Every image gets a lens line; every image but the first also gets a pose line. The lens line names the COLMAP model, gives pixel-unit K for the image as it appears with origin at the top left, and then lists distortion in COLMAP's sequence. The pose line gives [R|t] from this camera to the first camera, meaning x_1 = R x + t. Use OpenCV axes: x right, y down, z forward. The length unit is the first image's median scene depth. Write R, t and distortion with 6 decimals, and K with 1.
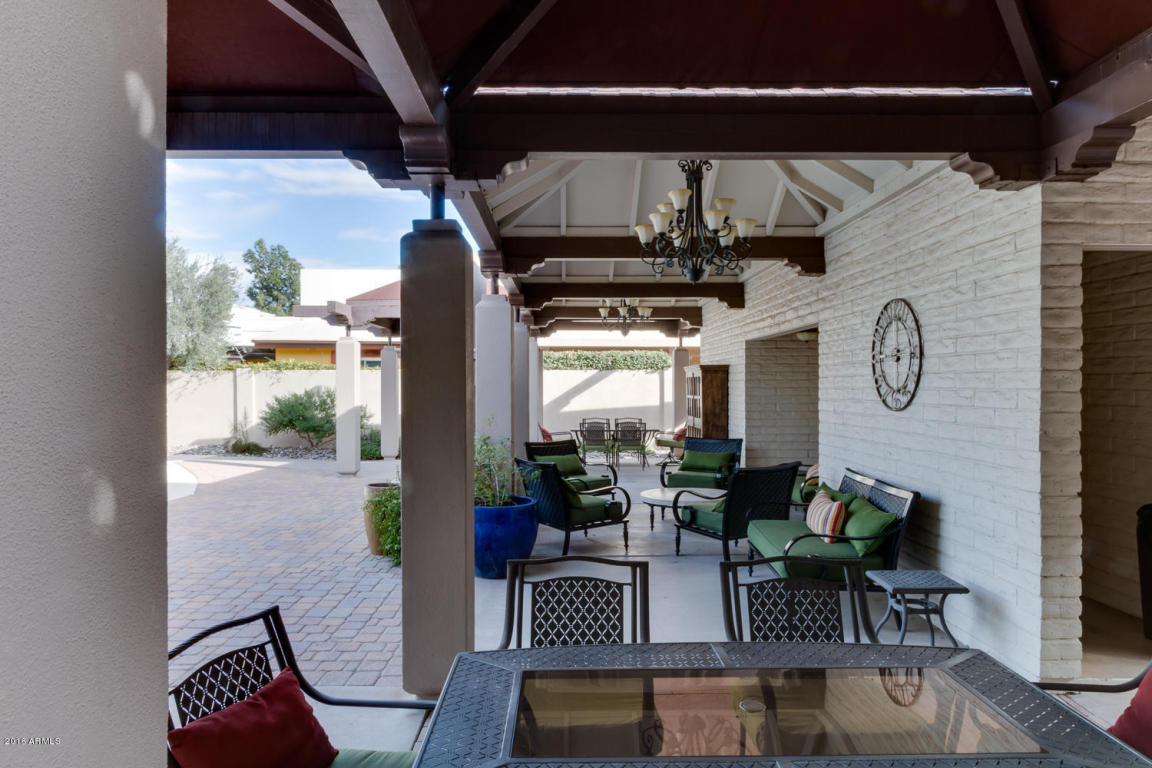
lens RADIAL K [[771.9, 0, 575.7], [0, 771.9, 382.7], [0, 0, 1]] dist [0.007336, 0.002321]
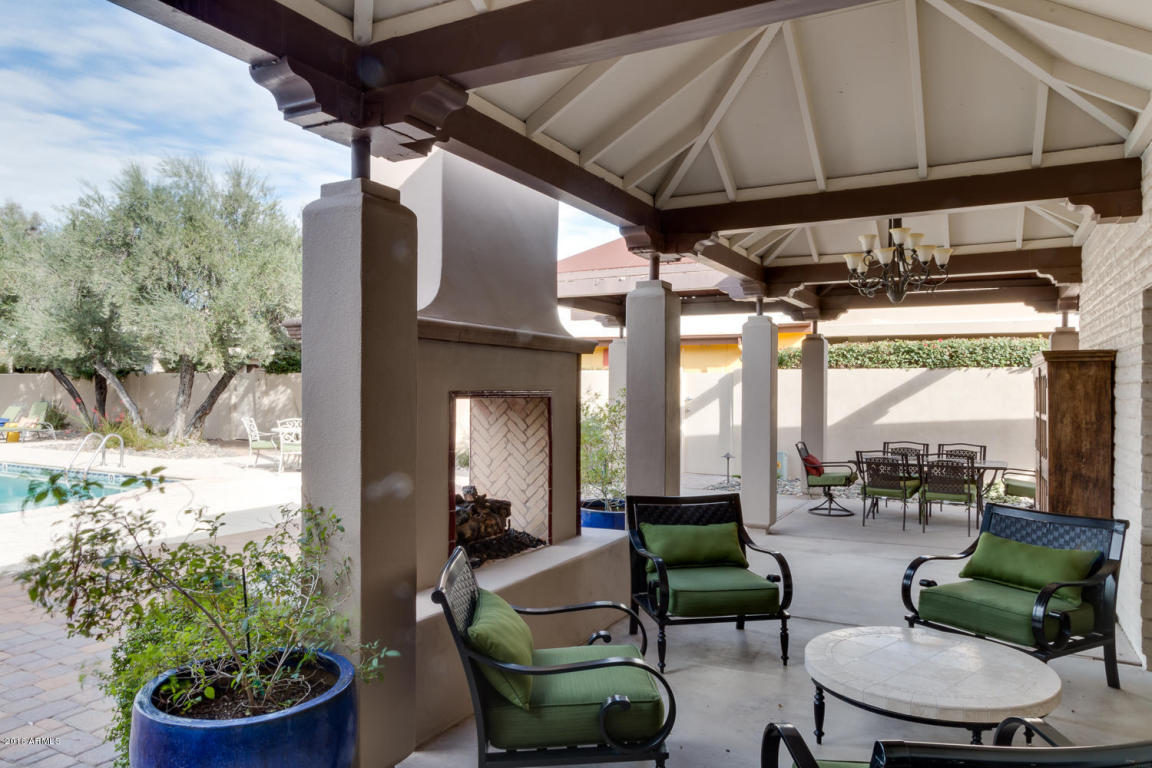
lens RADIAL K [[771.9, 0, 575.4], [0, 771.9, 386.9], [0, 0, 1]] dist [0.007336, 0.002321]
pose [[0.876592, 0.004295, -0.481216, 0.092967], [-0.004053, 0.999991, 0.001543, -0.000097], [0.481218, 0.000598, 0.876601, 0.289399]]
